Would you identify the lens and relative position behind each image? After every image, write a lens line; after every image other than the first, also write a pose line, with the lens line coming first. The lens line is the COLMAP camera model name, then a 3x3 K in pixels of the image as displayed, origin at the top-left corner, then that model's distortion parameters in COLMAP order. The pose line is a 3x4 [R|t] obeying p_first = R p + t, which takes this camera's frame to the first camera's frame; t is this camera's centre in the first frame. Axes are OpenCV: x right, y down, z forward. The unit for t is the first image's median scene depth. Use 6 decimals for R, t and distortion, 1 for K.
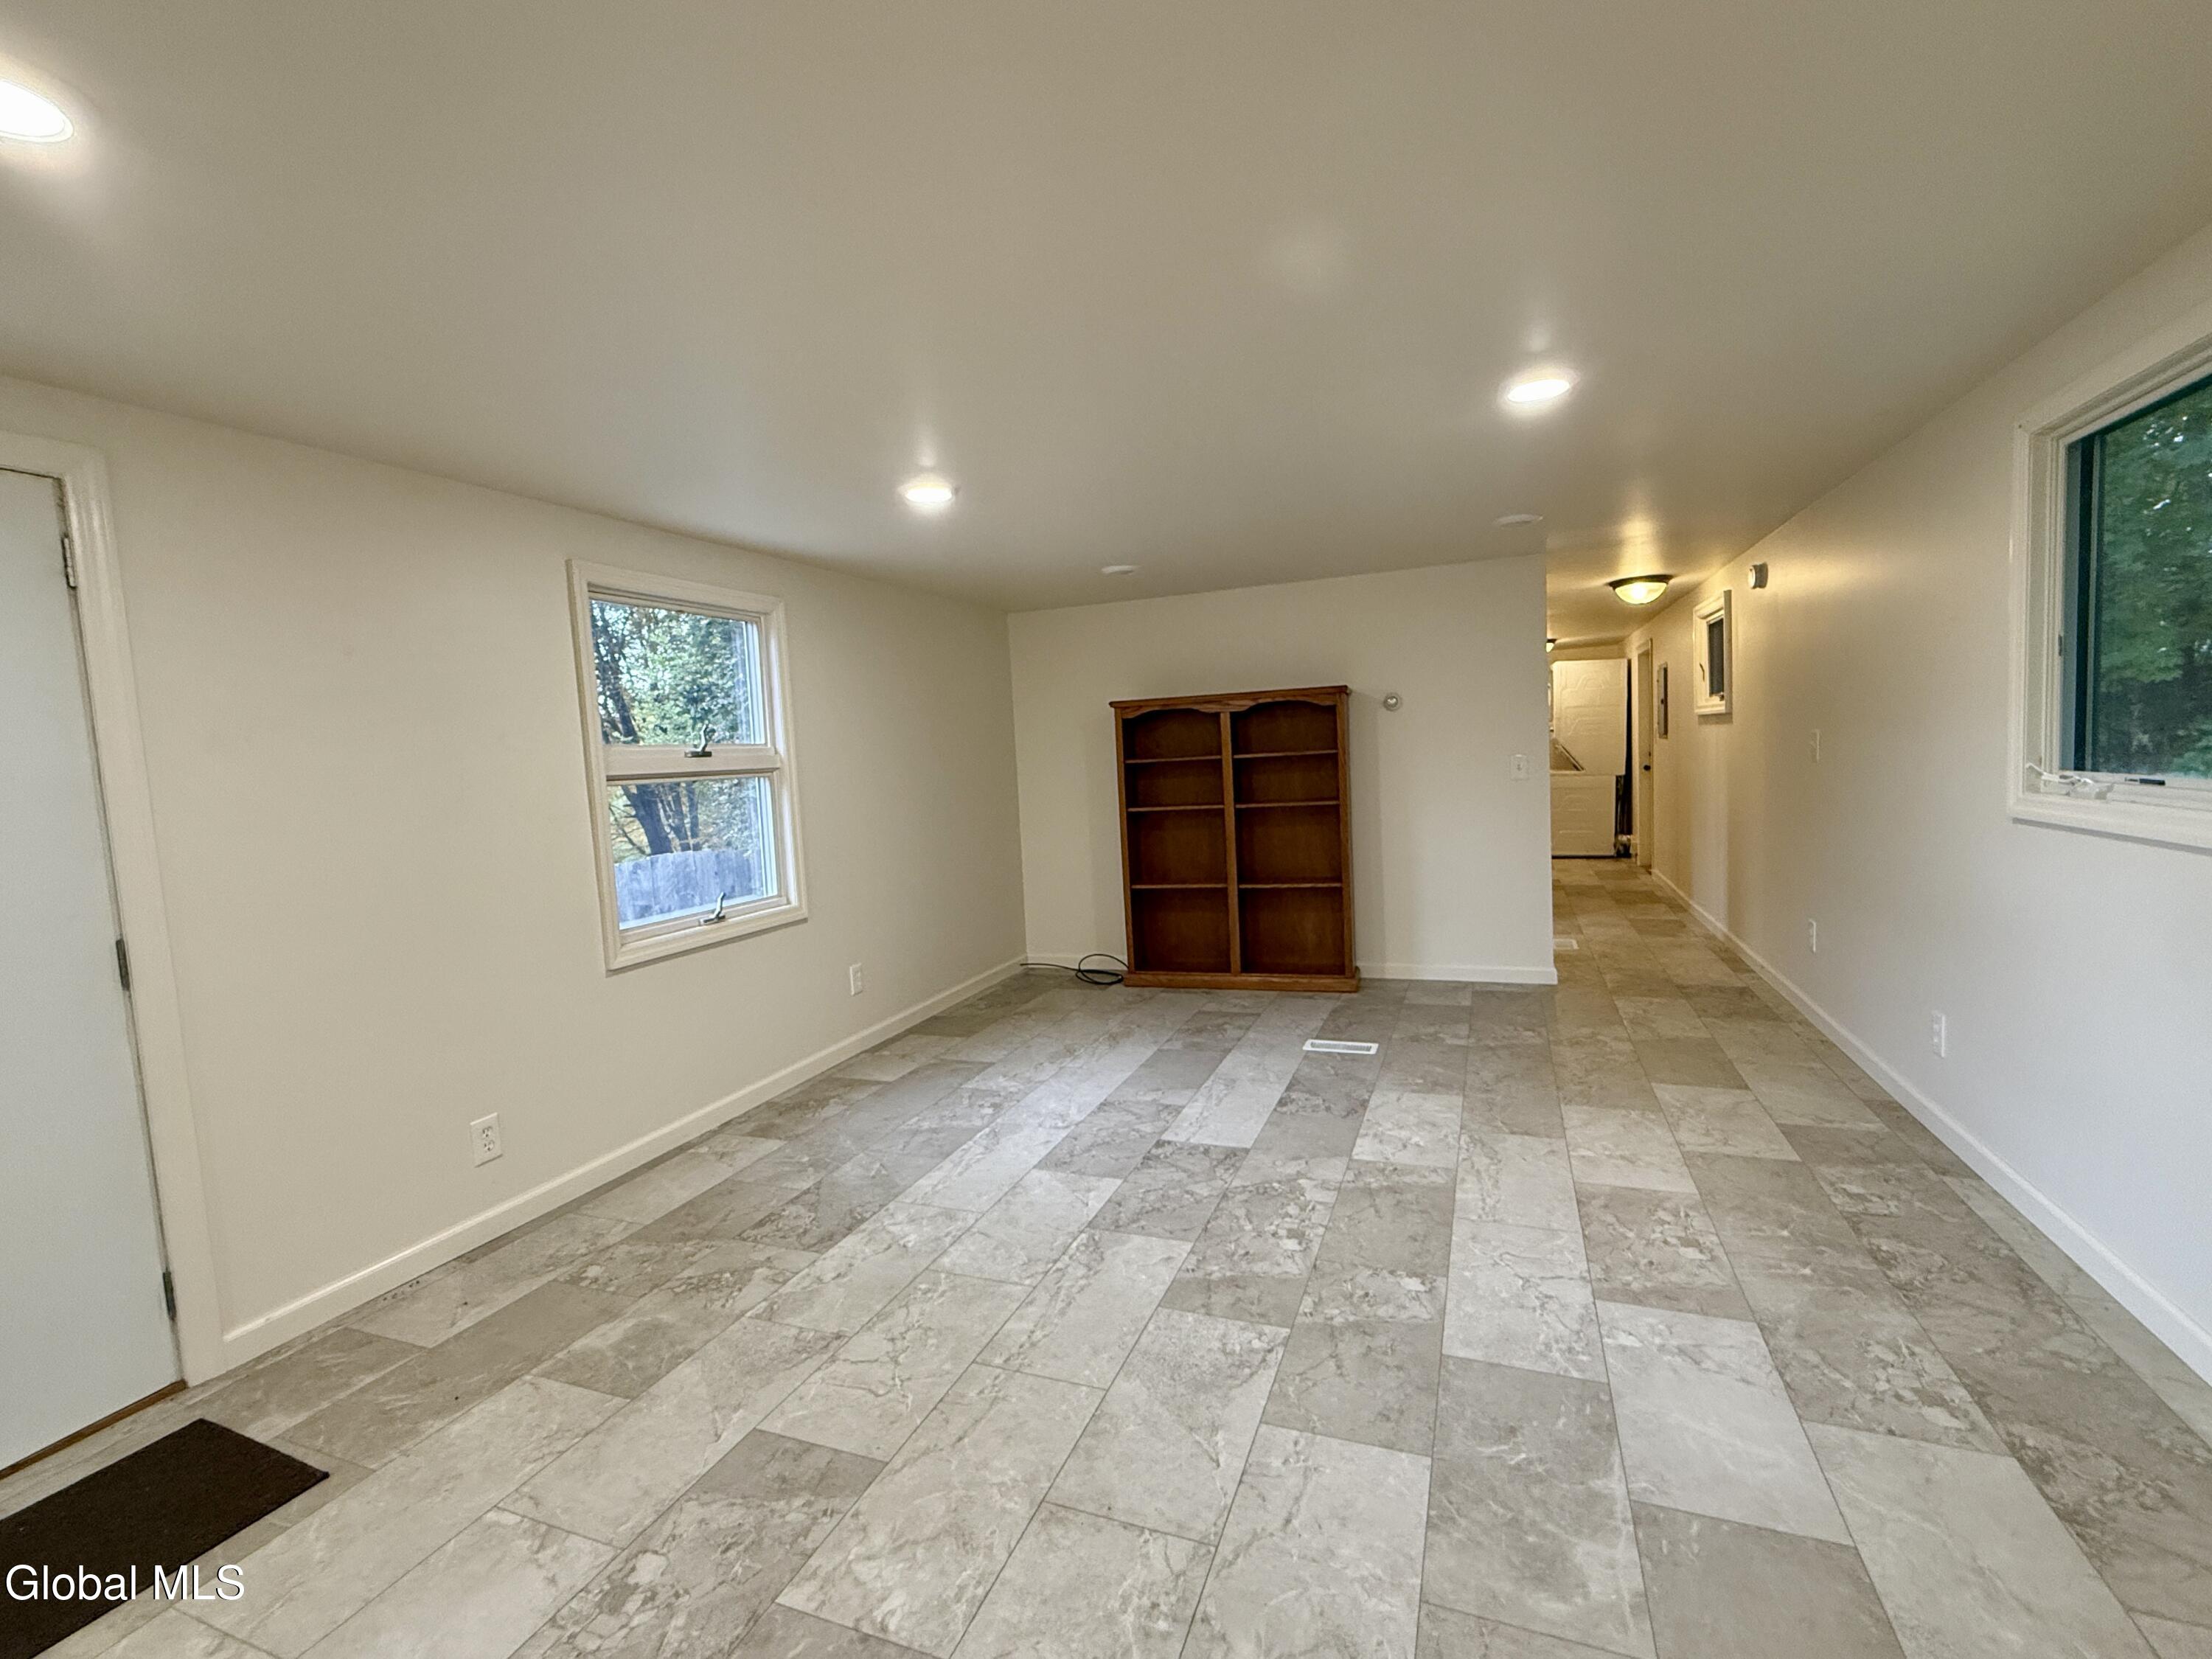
lens RADIAL K [[976.1, 0, 1122.4], [0, 976.1, 836.0], [0, 0, 1]] dist [-0.002368, 0.000476]
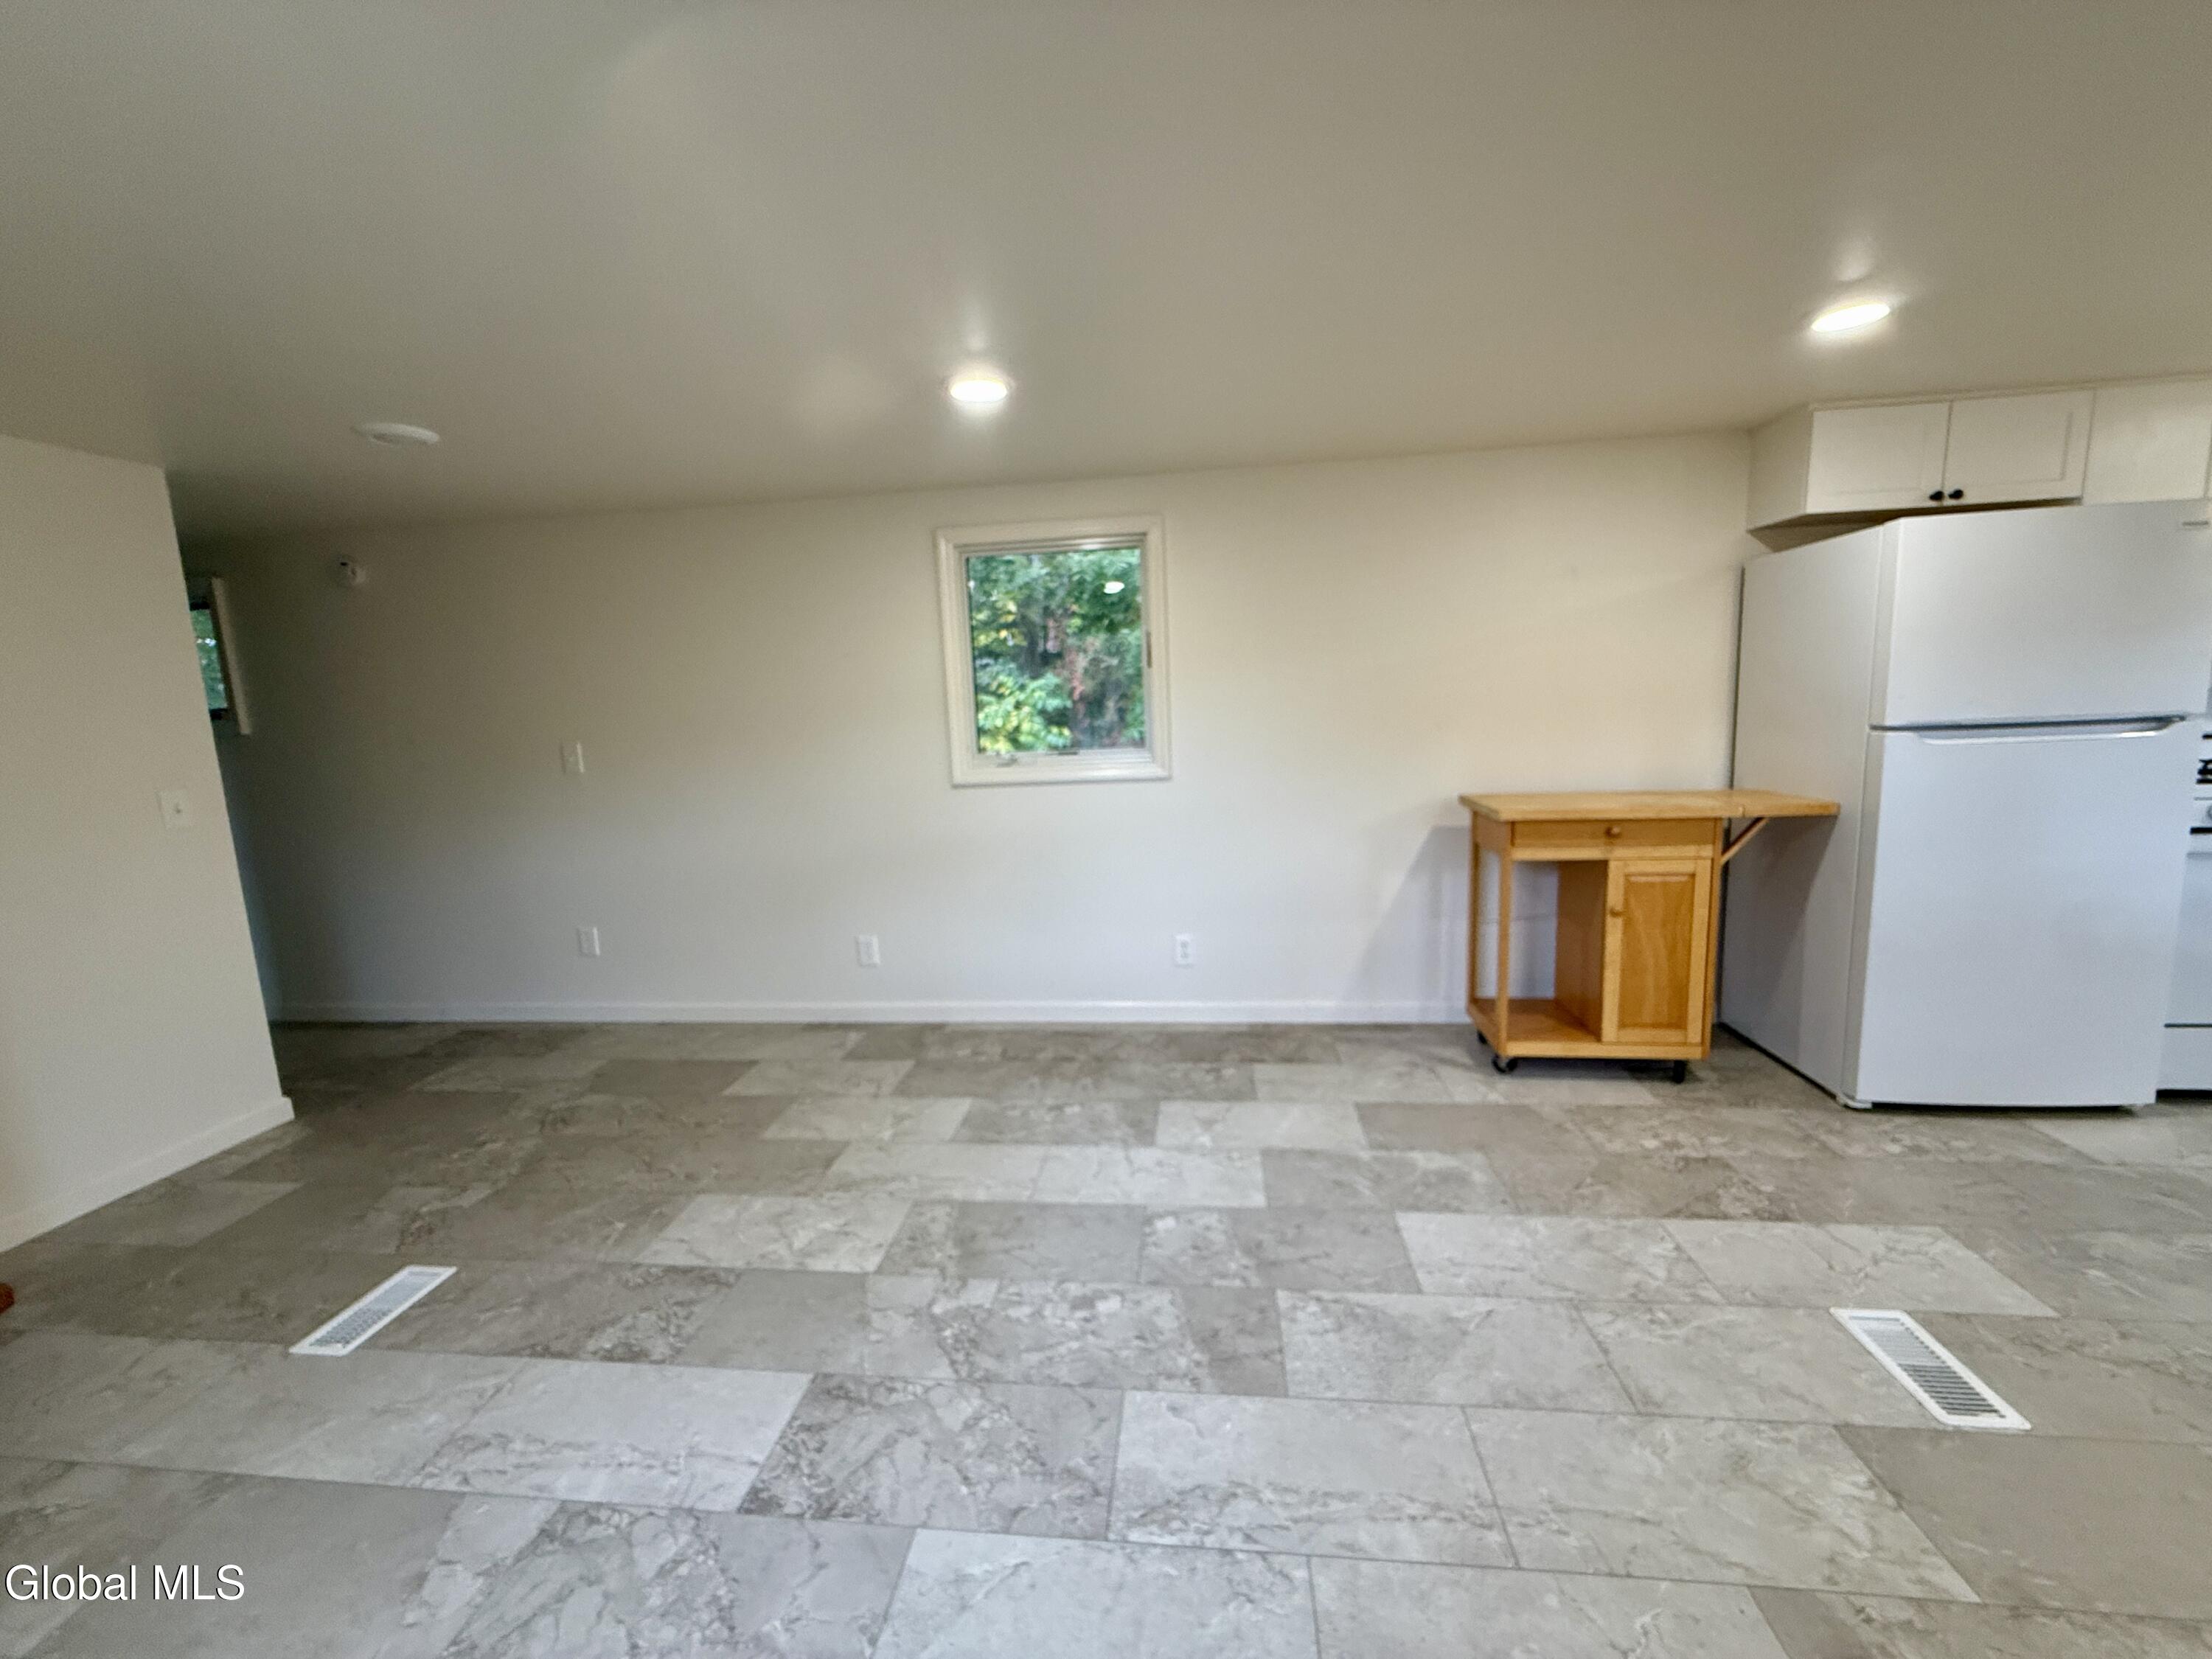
lens RADIAL K [[885.7, 0, 1101.7], [0, 885.7, 831.0], [0, 0, 1]] dist [-0.000680, -0.000131]
pose [[-0.239771, -0.078268, 0.967669, -0.438366], [0.138092, 0.983861, 0.113794, -0.061371], [-0.960958, 0.160912, -0.225093, 0.904713]]
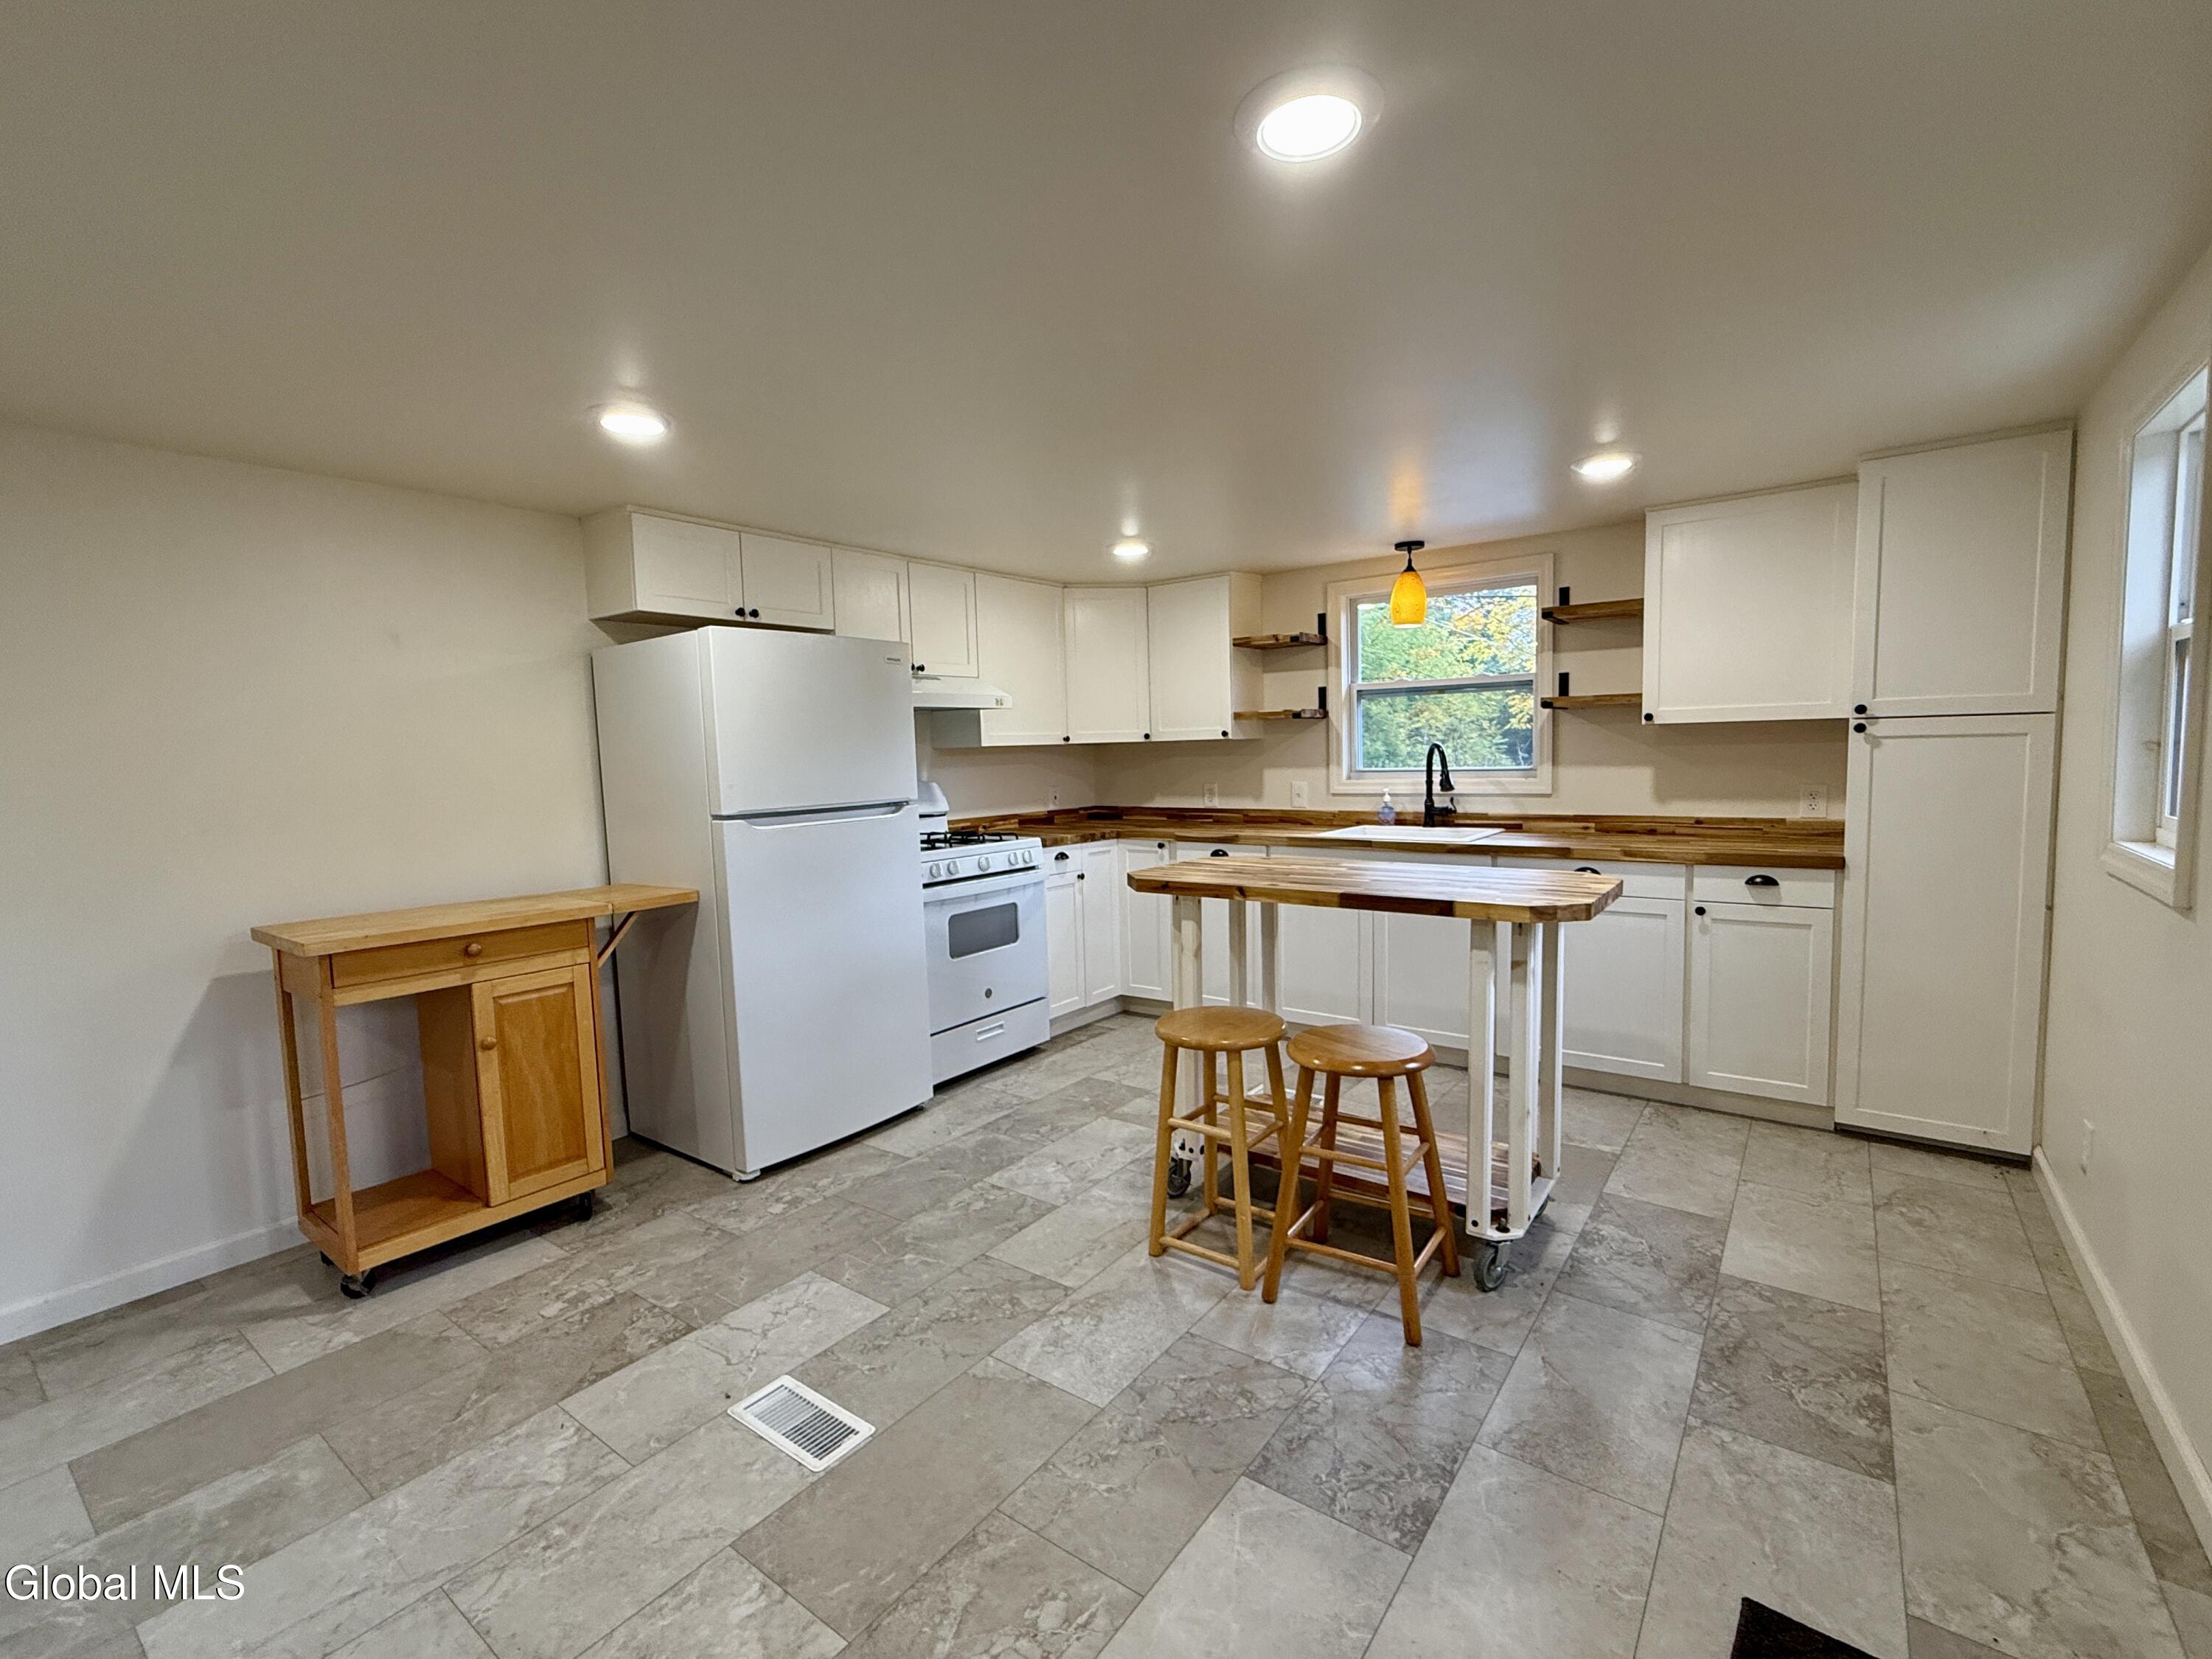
lens RADIAL K [[976.1, 0, 1108.7], [0, 976.1, 834.4], [0, 0, 1]] dist [-0.002368, 0.000476]
pose [[-0.960155, 0.058078, 0.273368, -0.441507], [0.102527, 0.983167, 0.151230, -0.051977], [-0.259983, 0.173232, -0.949947, 0.828776]]
